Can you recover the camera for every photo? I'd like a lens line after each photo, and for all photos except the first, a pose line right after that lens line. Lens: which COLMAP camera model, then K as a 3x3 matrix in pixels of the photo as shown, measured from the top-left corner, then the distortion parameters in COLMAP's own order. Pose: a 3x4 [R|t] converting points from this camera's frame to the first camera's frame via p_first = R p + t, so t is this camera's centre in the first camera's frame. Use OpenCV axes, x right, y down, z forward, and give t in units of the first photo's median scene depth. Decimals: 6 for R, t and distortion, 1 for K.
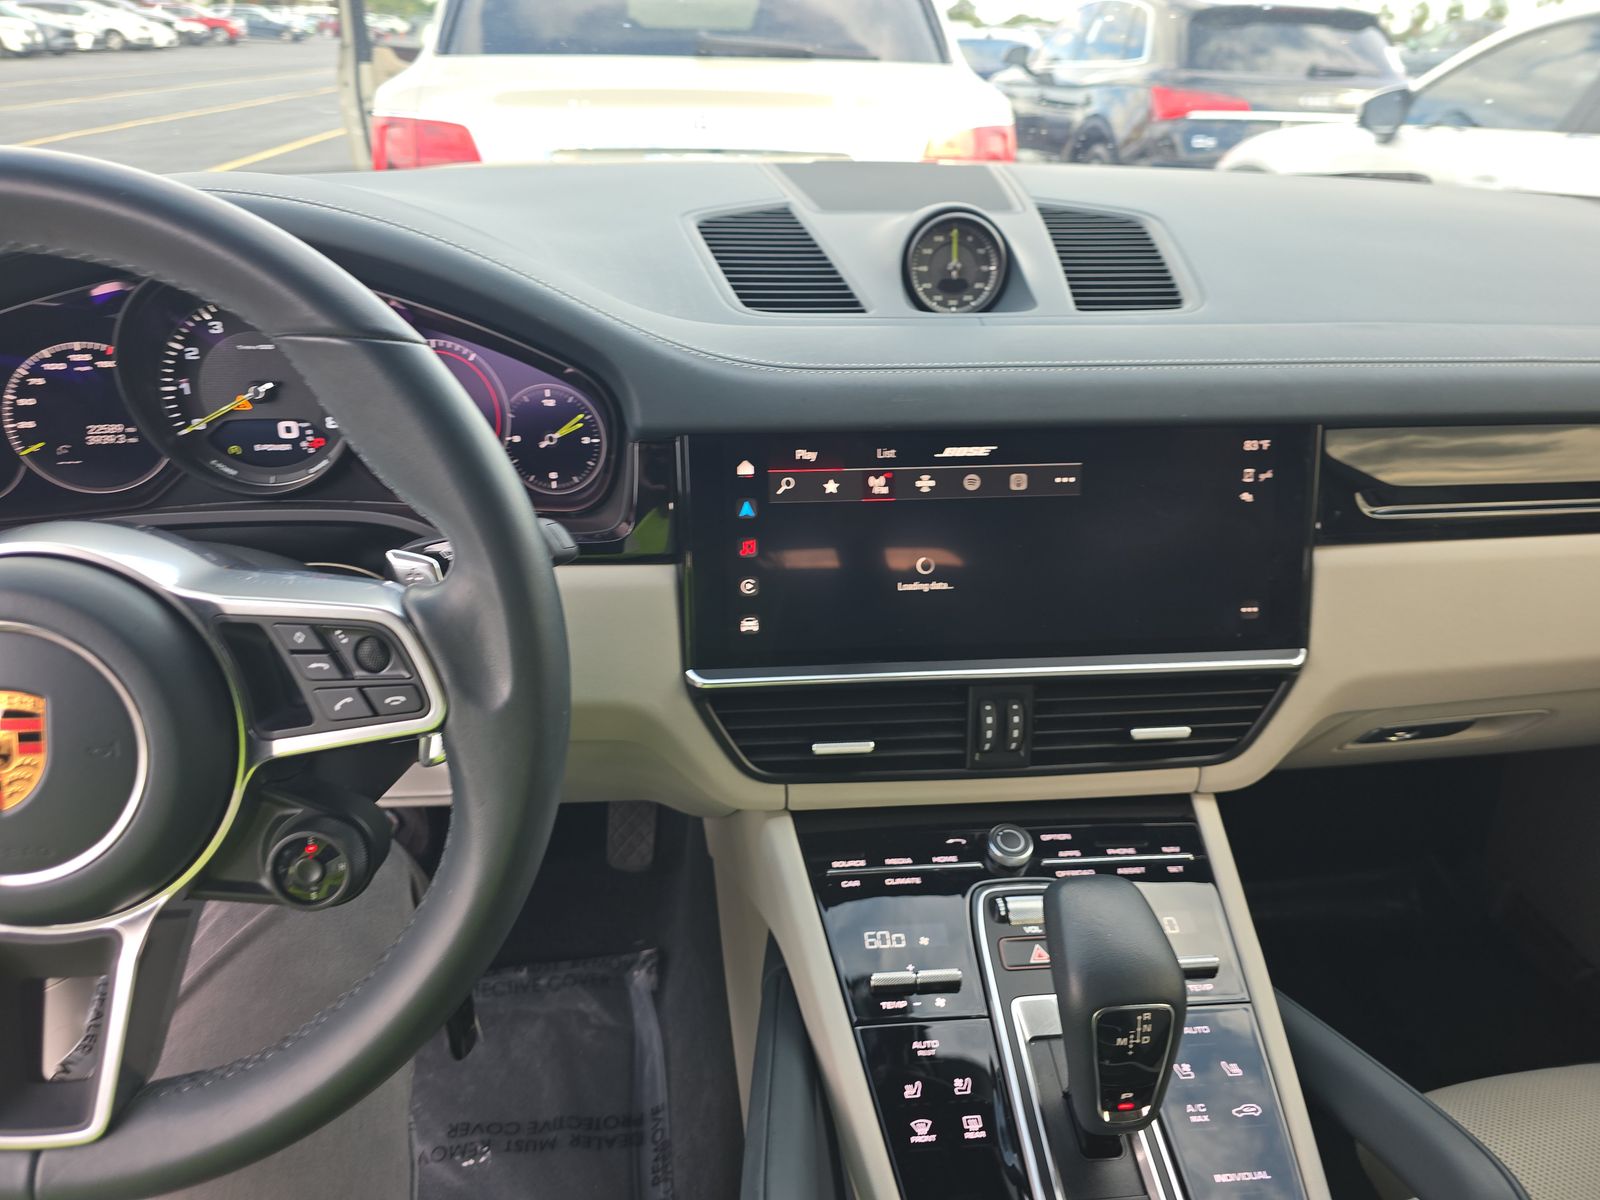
lens RADIAL K [[1051.6, 0, 842.2], [0, 1051.6, 603.1], [0, 0, 1]] dist [0.004235, -0.019064]
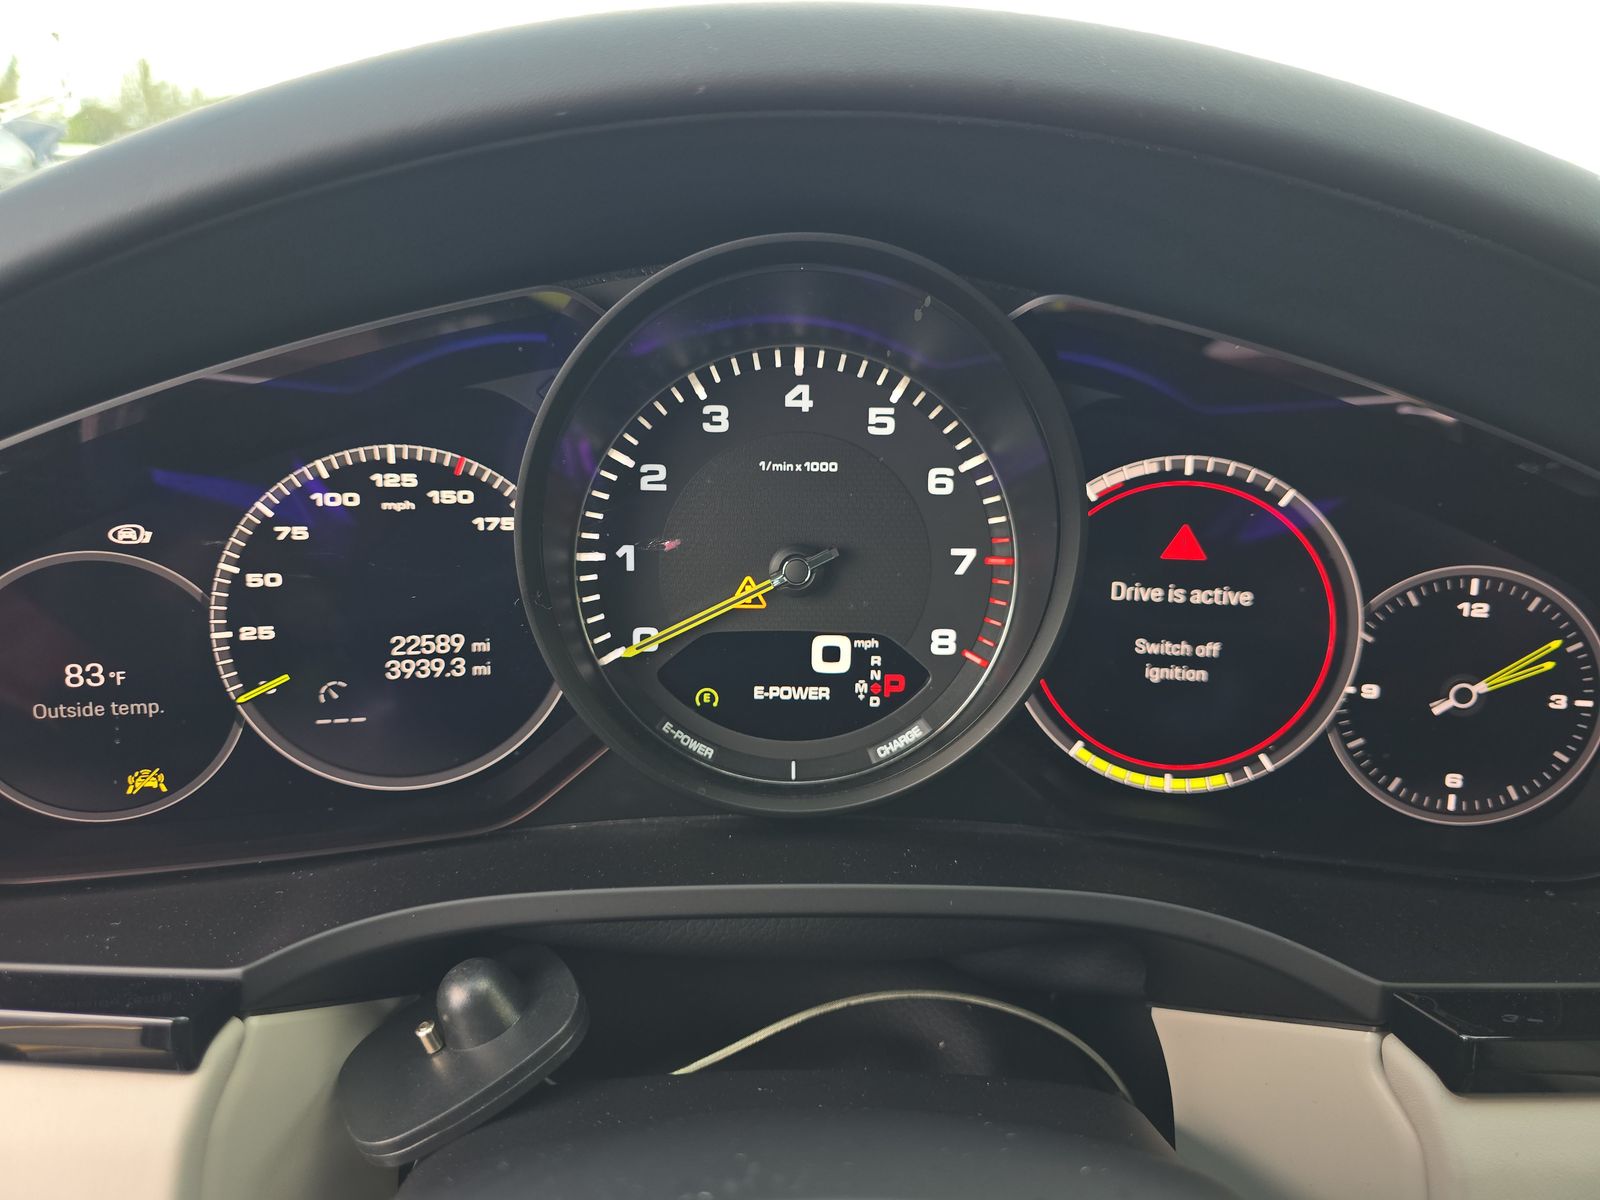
lens RADIAL K [[1051.6, 0, 802.7], [0, 1051.6, 598.1], [0, 0, 1]] dist [0.004235, -0.019064]
pose [[0.997279, 0.025580, -0.069139, -0.525397], [-0.034588, 0.990591, -0.132410, -0.134283], [0.065102, 0.134441, 0.988781, 0.586630]]
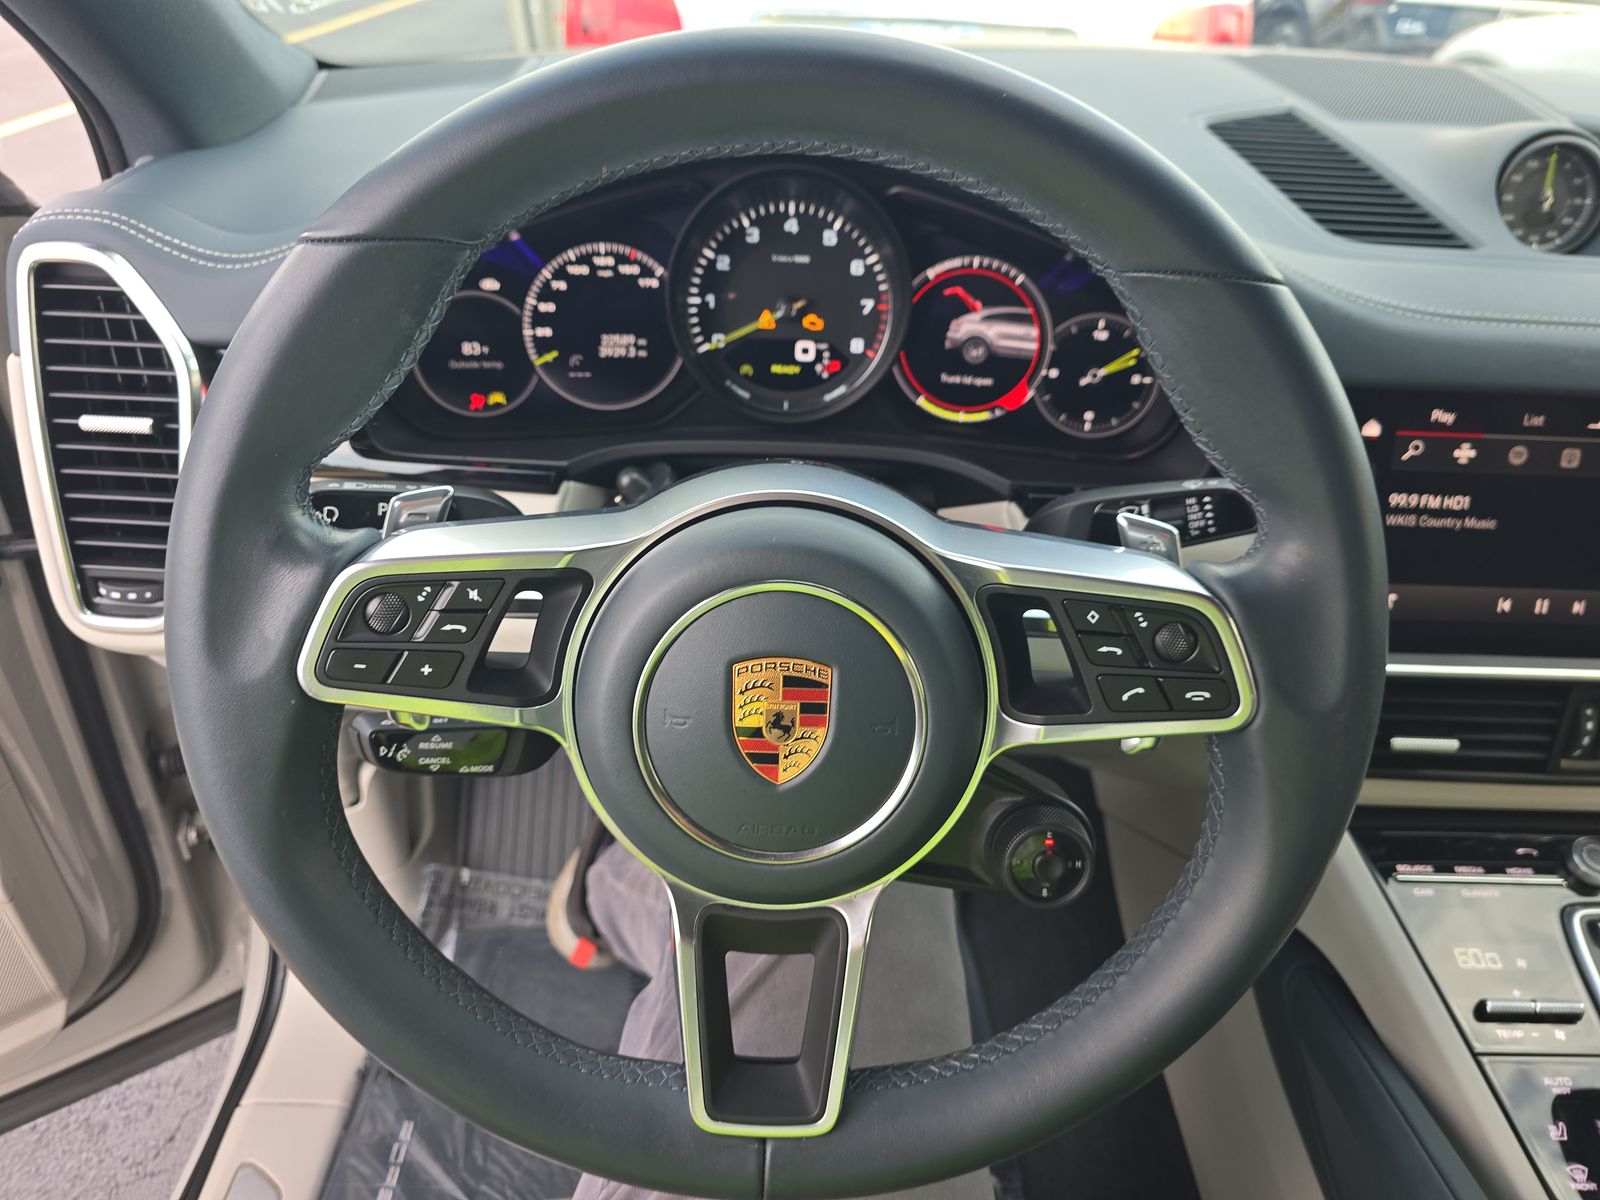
lens RADIAL K [[1098.3, 0, 810.0], [0, 1098.3, 598.9], [0, 0, 1]] dist [0.008440, -0.034529]
pose [[0.994178, 0.069897, -0.082001, -0.442347], [-0.063012, 0.994493, 0.083744, -0.030532], [0.087403, -0.078089, 0.993108, 0.029804]]
